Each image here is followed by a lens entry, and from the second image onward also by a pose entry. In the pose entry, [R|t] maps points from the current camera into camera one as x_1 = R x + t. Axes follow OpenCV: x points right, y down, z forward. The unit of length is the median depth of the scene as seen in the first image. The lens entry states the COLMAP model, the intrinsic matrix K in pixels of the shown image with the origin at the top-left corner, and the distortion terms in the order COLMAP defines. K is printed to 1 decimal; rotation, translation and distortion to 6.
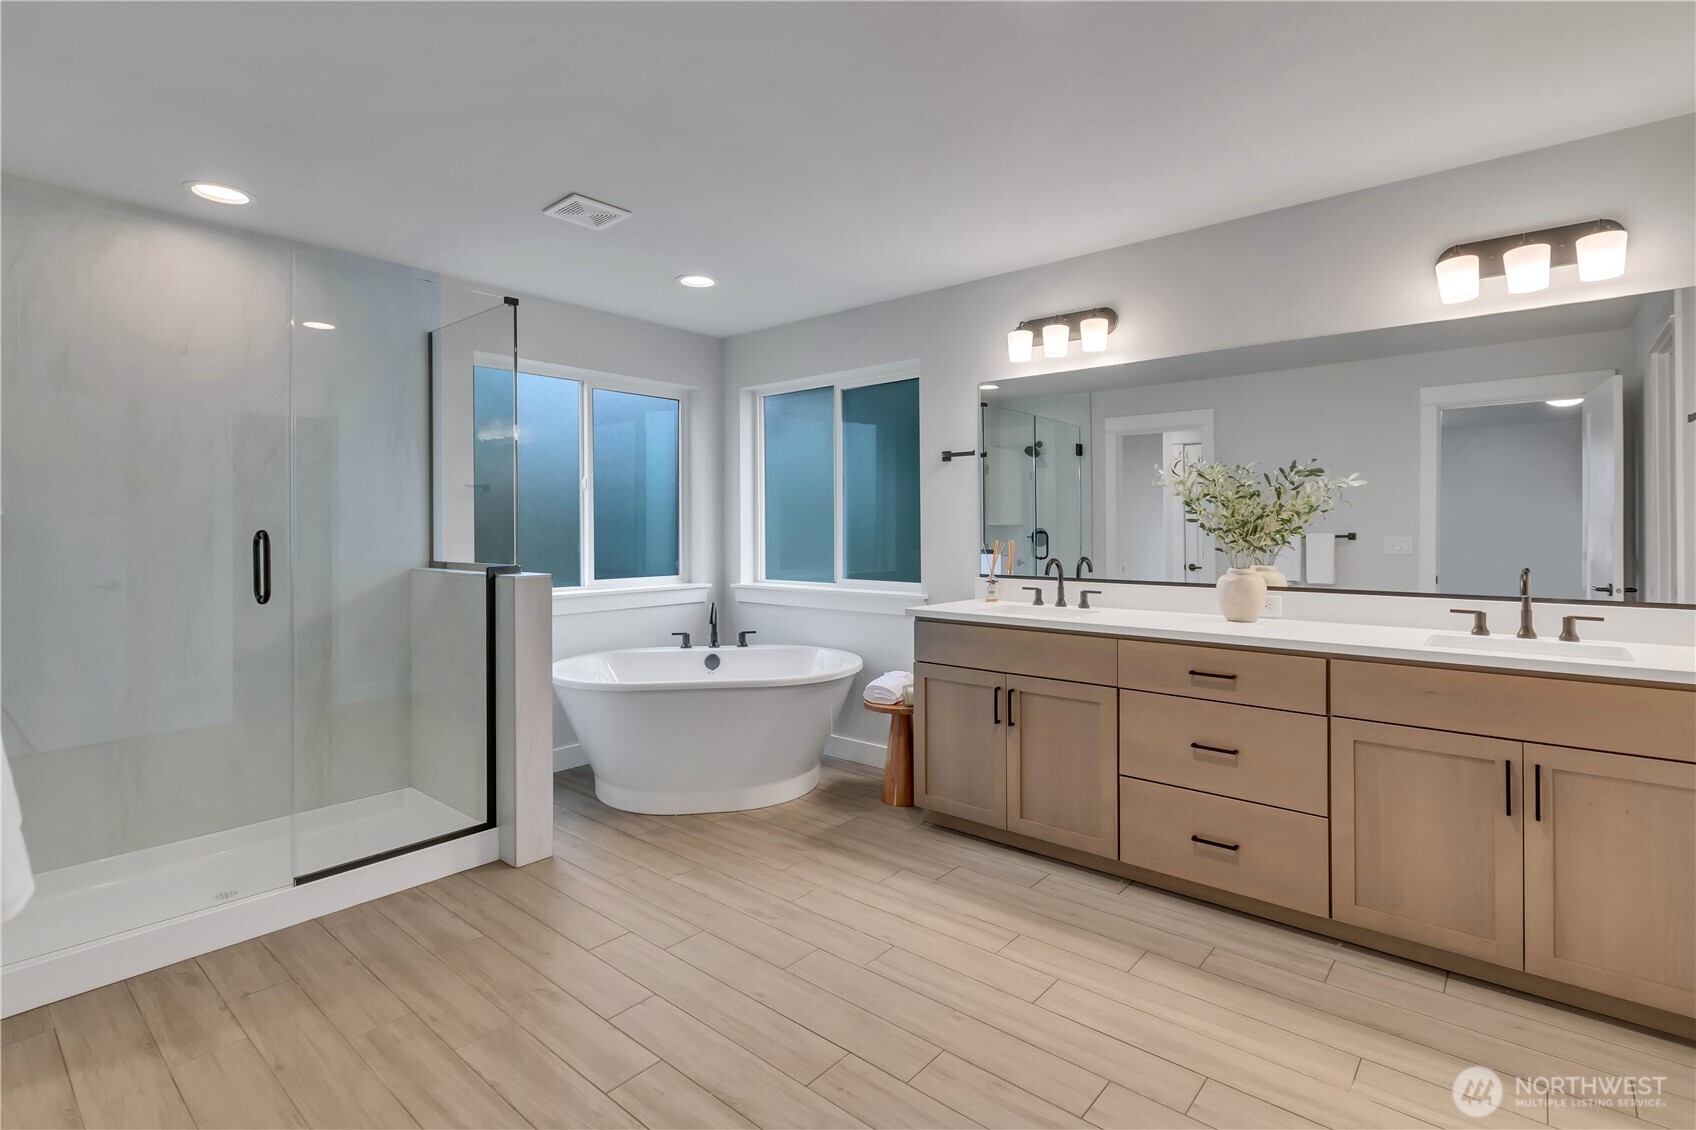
lens RADIAL K [[791.6, 0, 849.0], [0, 791.6, 534.4], [0, 0, 1]] dist [-0.000061, -0.001476]
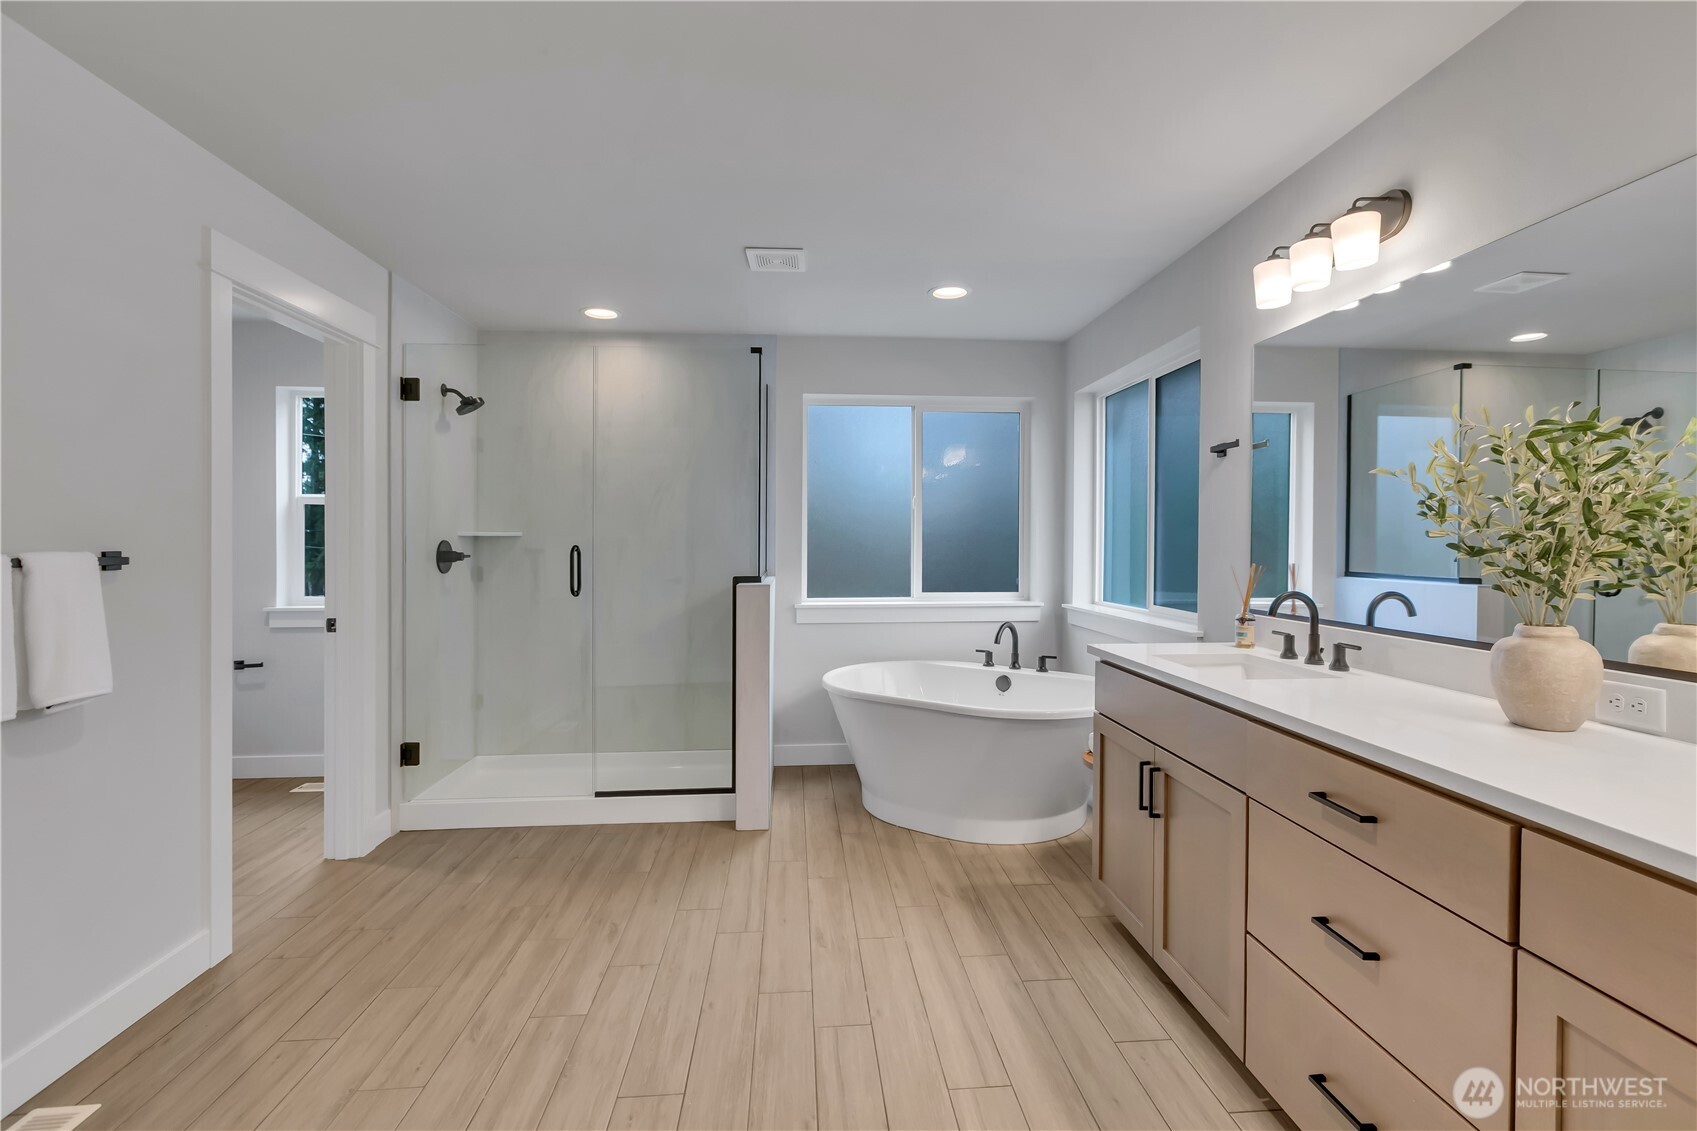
lens RADIAL K [[759.2, 0, 855.1], [0, 759.2, 559.0], [0, 0, 1]] dist [-0.002050, -0.000147]
pose [[0.716237, 0.017011, -0.697650, 0.478198], [-0.008559, 0.999842, 0.015592, -0.004198], [0.697805, -0.005196, 0.716269, 0.302318]]
